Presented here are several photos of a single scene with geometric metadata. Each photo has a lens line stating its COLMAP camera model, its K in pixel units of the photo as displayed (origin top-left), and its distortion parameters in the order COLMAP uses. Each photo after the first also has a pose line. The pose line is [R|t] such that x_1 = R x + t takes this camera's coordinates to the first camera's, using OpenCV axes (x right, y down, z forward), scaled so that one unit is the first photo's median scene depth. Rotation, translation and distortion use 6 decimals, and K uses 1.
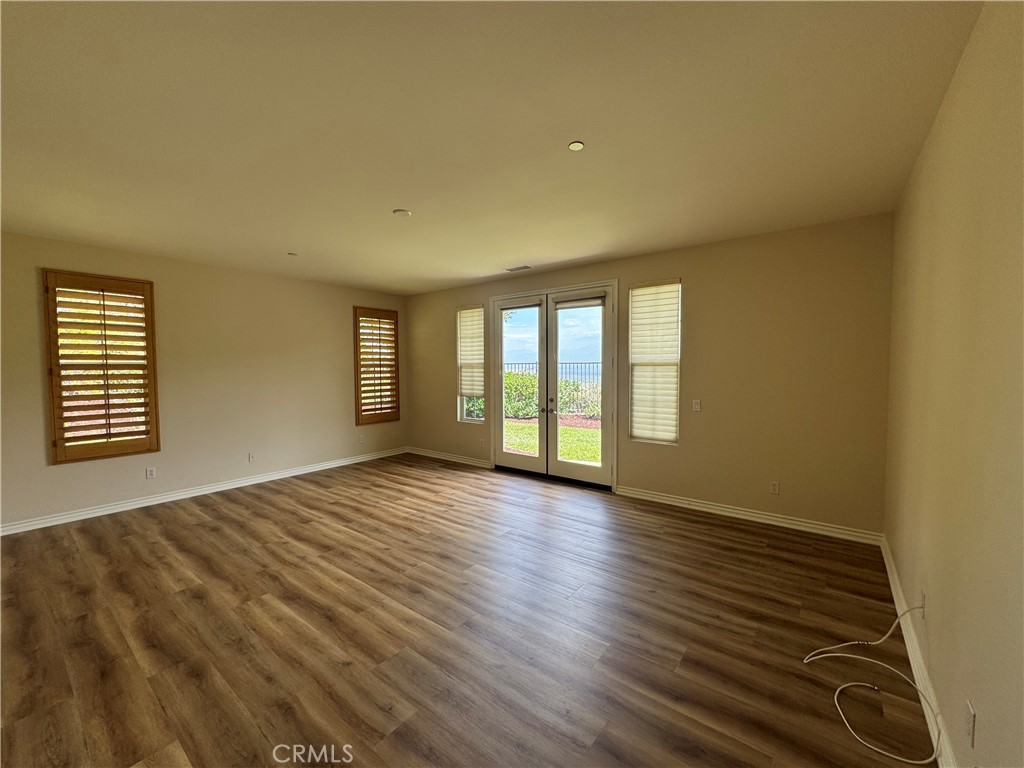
lens RADIAL K [[409.3, 0, 512.0], [0, 409.3, 384.0], [0, 0, 1]] dist [-0.000424, 0.000320]
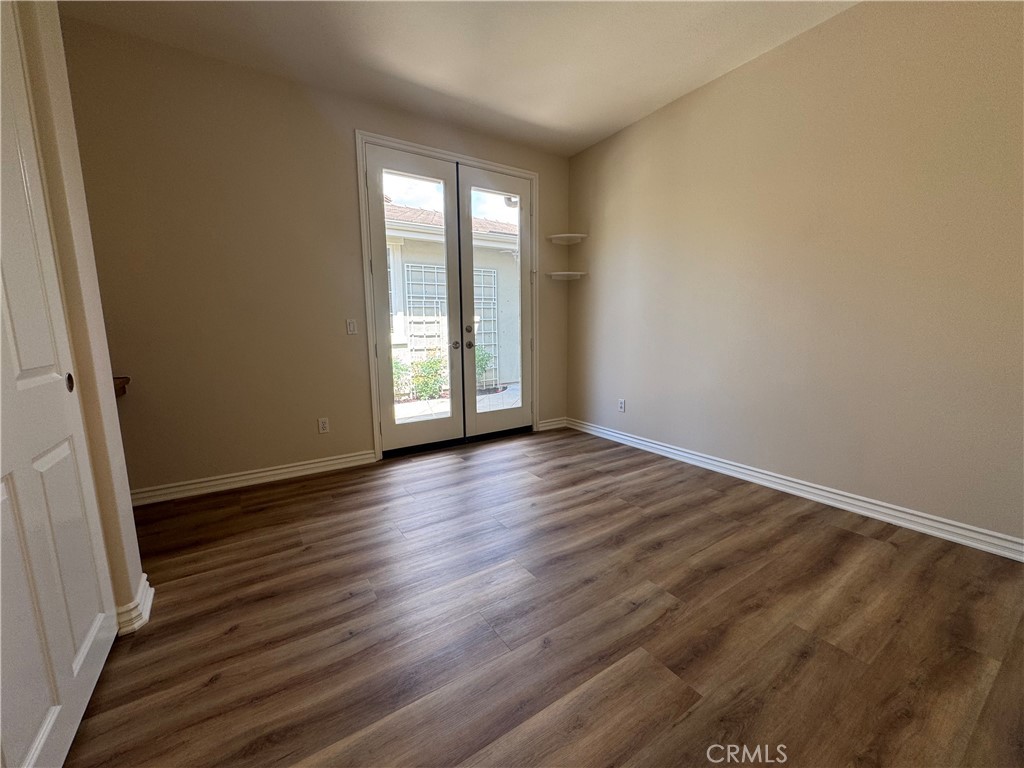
lens RADIAL K [[409.3, 0, 512.0], [0, 409.3, 384.0], [0, 0, 1]] dist [-0.000424, 0.000320]
pose [[0.322122, -0.138664, 0.936488, -0.532014], [0.048586, 0.990333, 0.129924, 0.044671], [-0.945451, 0.003649, 0.325745, 0.704297]]
